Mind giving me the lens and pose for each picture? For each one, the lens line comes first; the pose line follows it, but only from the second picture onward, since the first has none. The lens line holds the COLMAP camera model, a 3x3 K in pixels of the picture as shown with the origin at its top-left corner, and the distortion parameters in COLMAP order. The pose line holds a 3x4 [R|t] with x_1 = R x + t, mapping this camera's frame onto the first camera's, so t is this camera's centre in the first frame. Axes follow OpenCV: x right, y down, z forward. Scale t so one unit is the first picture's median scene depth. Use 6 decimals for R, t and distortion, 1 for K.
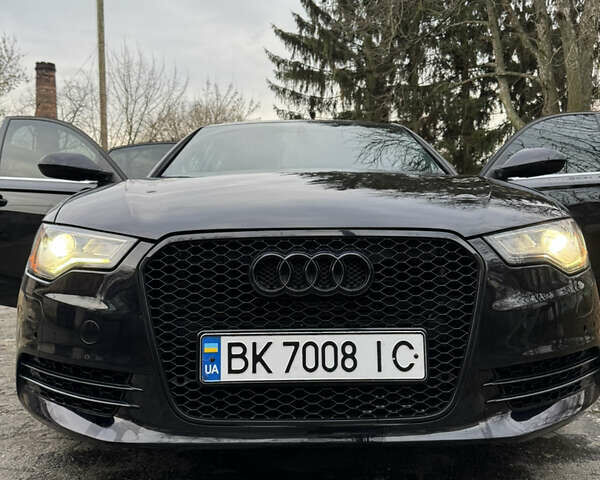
lens RADIAL K [[563.8, 0, 300.0], [0, 563.8, 240.0], [0, 0, 1]] dist [0.152835, -0.304779]
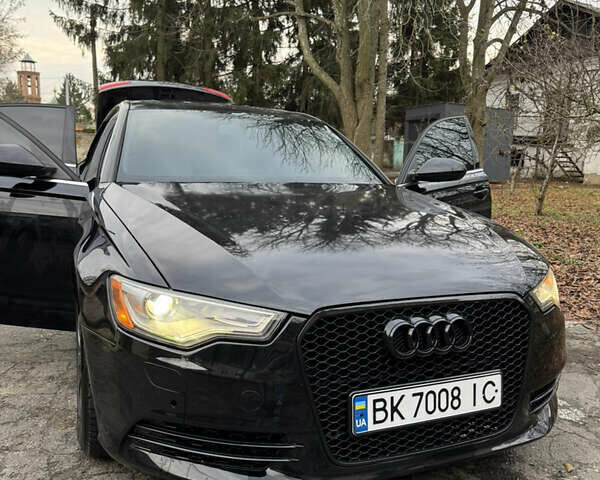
lens RADIAL K [[563.8, 0, 300.0], [0, 563.8, 240.0], [0, 0, 1]] dist [0.152835, -0.304779]
pose [[0.920983, -0.025100, 0.388794, -0.711224], [-0.030474, 0.990224, 0.136115, -0.304312], [-0.388410, -0.137208, 0.911215, 0.008822]]
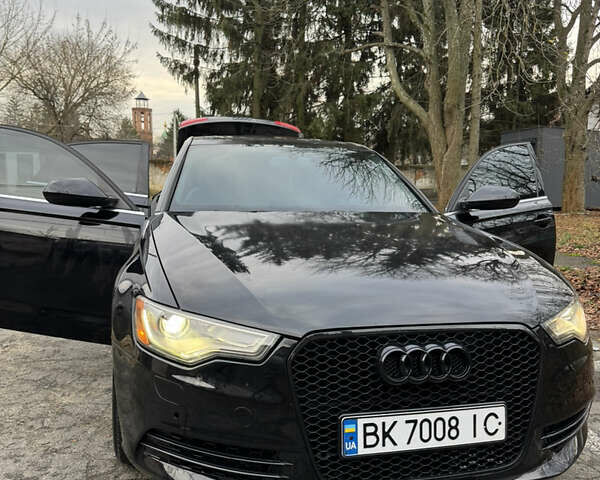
lens RADIAL K [[563.8, 0, 300.0], [0, 563.8, 240.0], [0, 0, 1]] dist [0.152835, -0.304779]
pose [[0.973435, 0.000758, 0.228964, -0.531202], [-0.022796, 0.995347, 0.093623, -0.319614], [-0.227827, -0.096355, 0.968922, -0.126800]]
